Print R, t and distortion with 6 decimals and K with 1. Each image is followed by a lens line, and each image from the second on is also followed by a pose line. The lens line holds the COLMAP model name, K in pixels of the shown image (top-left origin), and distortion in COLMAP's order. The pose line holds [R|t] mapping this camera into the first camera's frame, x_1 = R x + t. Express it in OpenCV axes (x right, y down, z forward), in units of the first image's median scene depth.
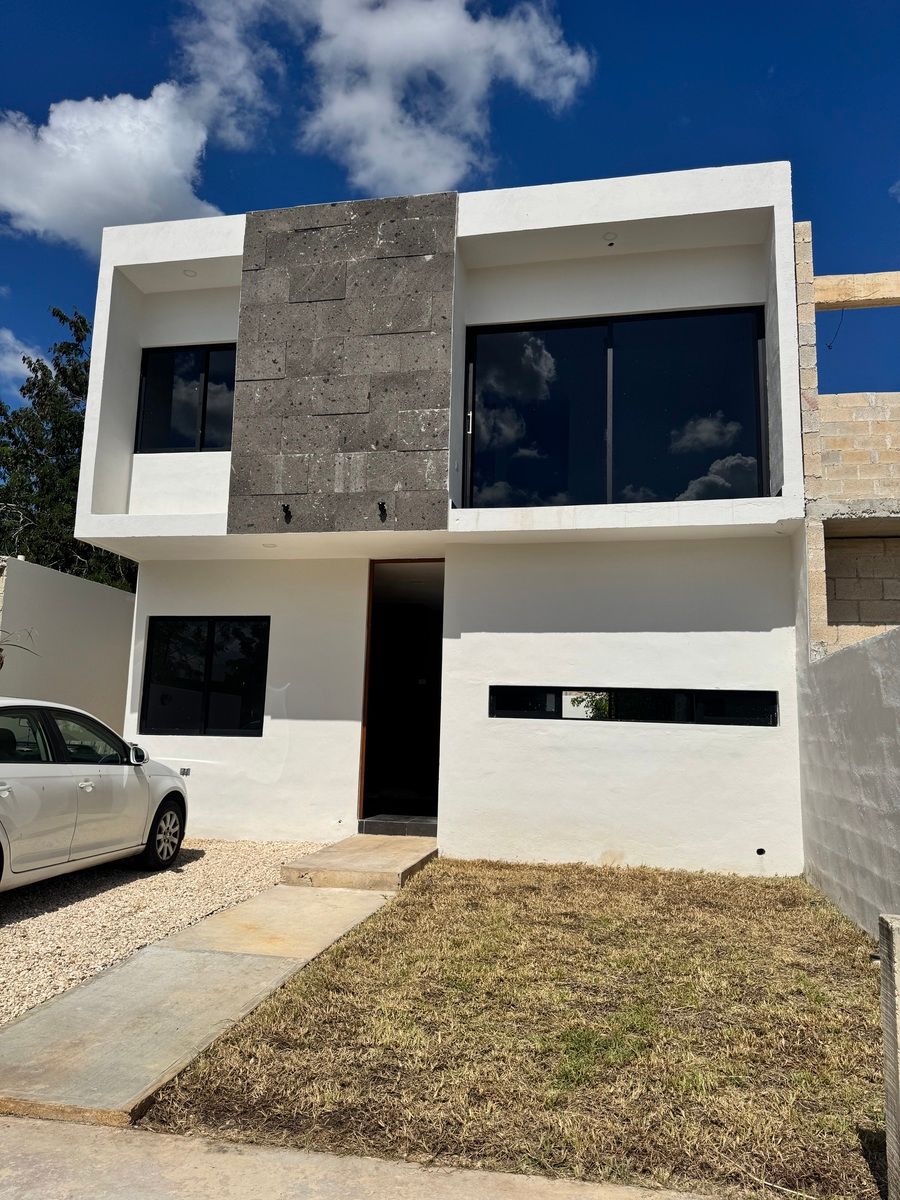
lens RADIAL K [[837.4, 0, 449.5], [0, 837.4, 598.2], [0, 0, 1]] dist [-0.016615, -0.004756]
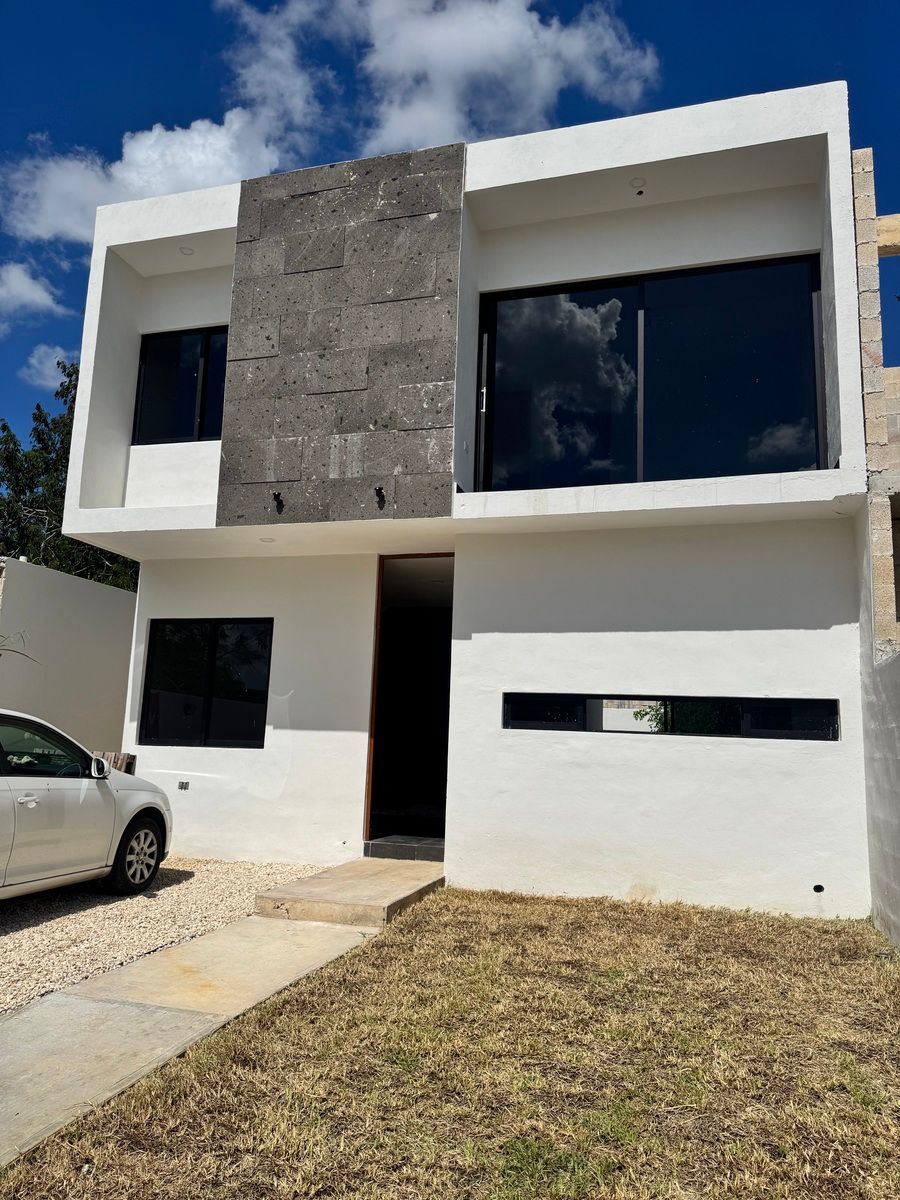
lens RADIAL K [[837.4, 0, 453.1], [0, 837.4, 604.4], [0, 0, 1]] dist [-0.016615, -0.004756]
pose [[0.996101, -0.007274, -0.087917, 0.074351], [0.006466, 0.999934, -0.009481, 0.019378], [0.087980, 0.008875, 0.996083, 0.113954]]
